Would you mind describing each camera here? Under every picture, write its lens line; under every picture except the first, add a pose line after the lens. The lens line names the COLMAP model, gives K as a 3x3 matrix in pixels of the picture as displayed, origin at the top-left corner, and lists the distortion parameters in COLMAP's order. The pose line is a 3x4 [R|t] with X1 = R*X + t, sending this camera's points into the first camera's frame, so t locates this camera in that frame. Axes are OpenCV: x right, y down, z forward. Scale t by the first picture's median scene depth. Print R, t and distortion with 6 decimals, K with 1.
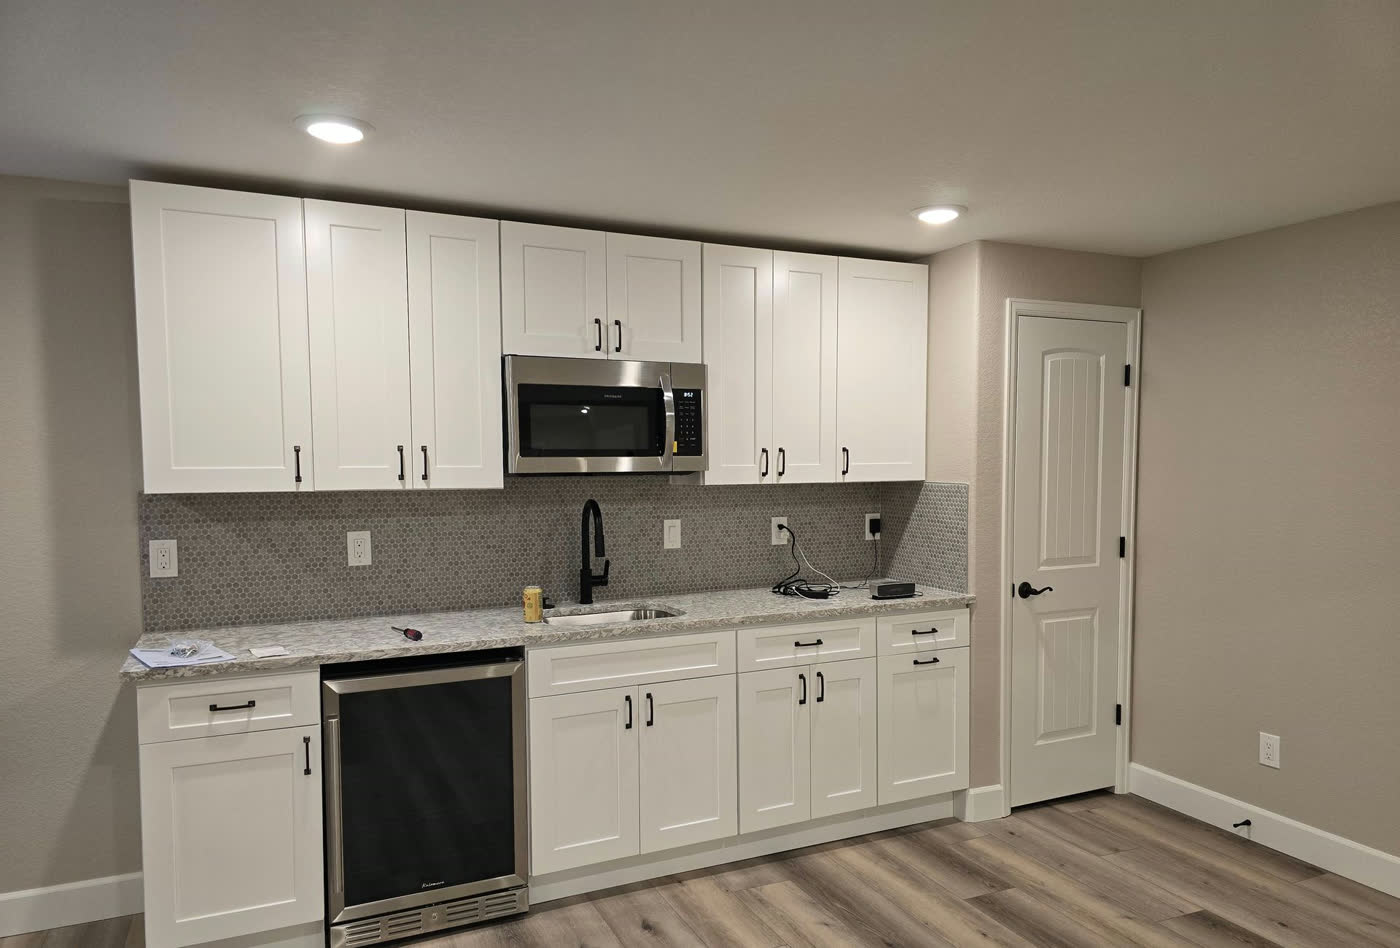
lens RADIAL K [[945.8, 0, 723.2], [0, 945.8, 517.1], [0, 0, 1]] dist [0.075887, -0.000476]
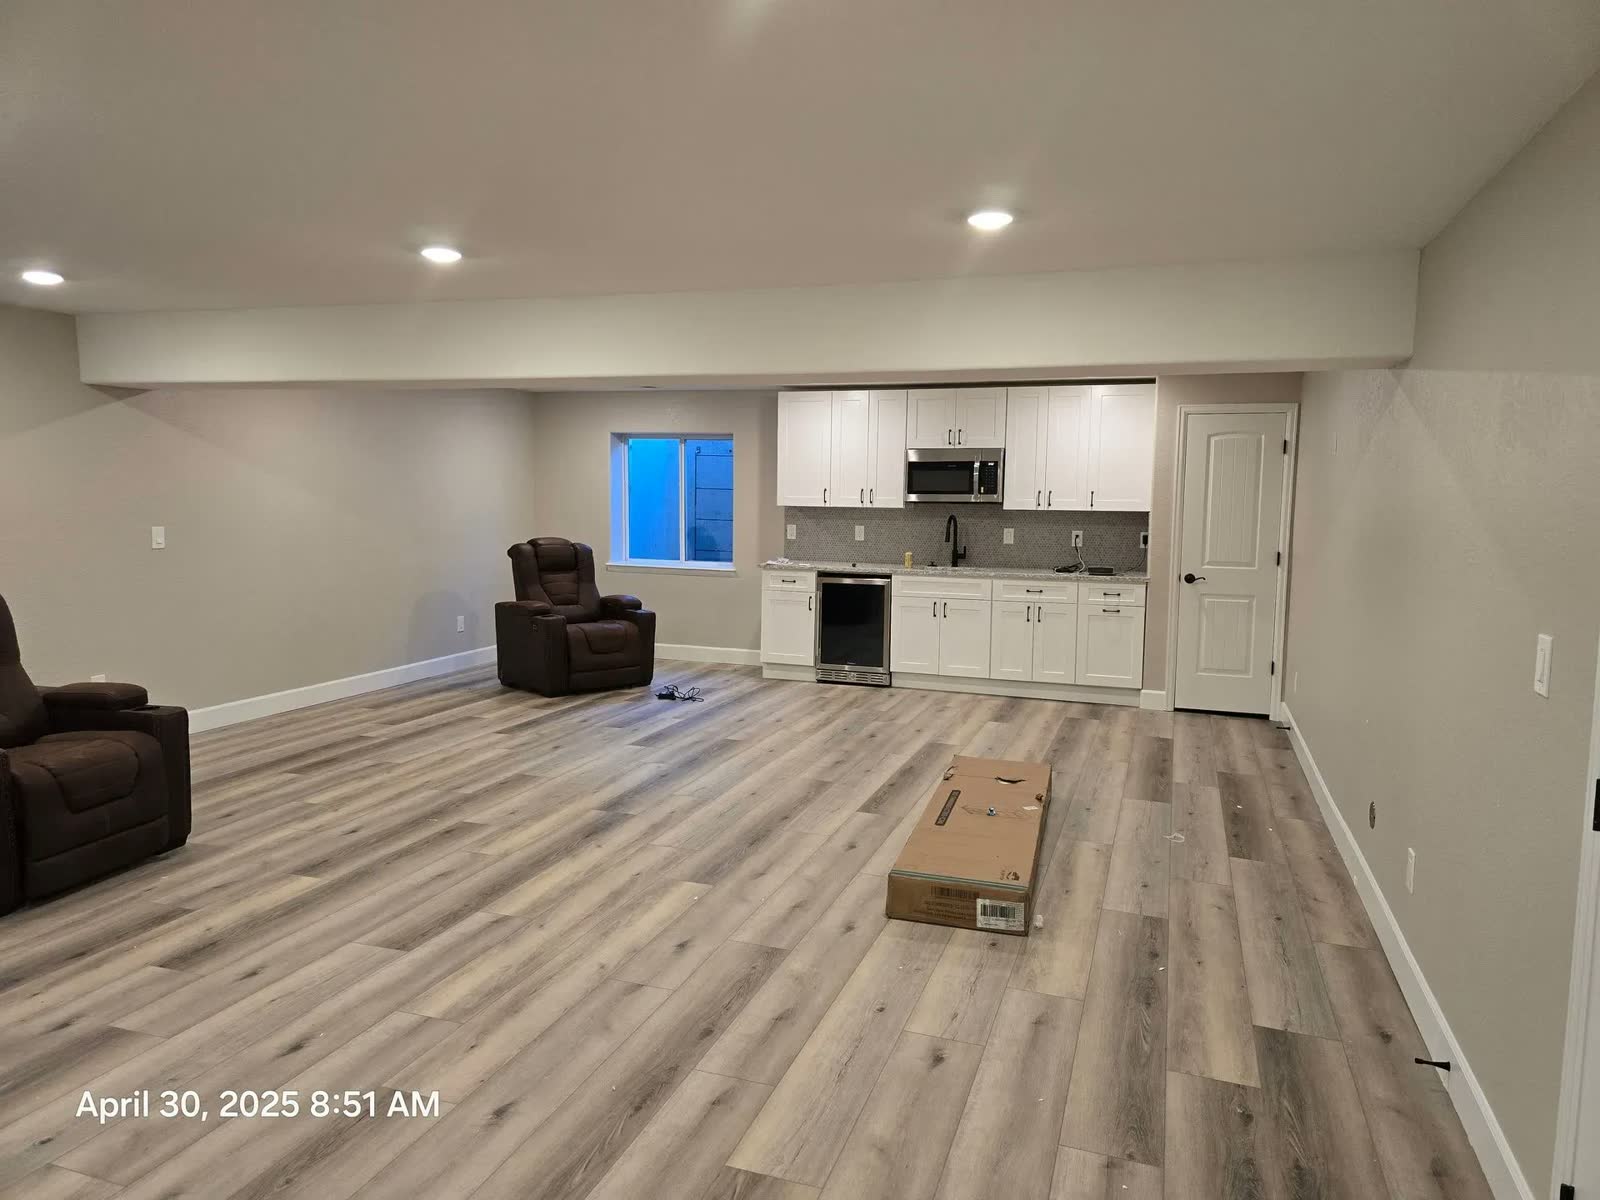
lens RADIAL K [[1082.6, 0, 800.7], [0, 1082.6, 602.0], [0, 0, 1]] dist [-0.009824, -0.001466]
pose [[0.711521, 0.081125, -0.697966, 1.299169], [-0.057683, 0.996704, 0.057044, 0.055263], [0.700293, -0.000327, 0.713855, -0.928286]]
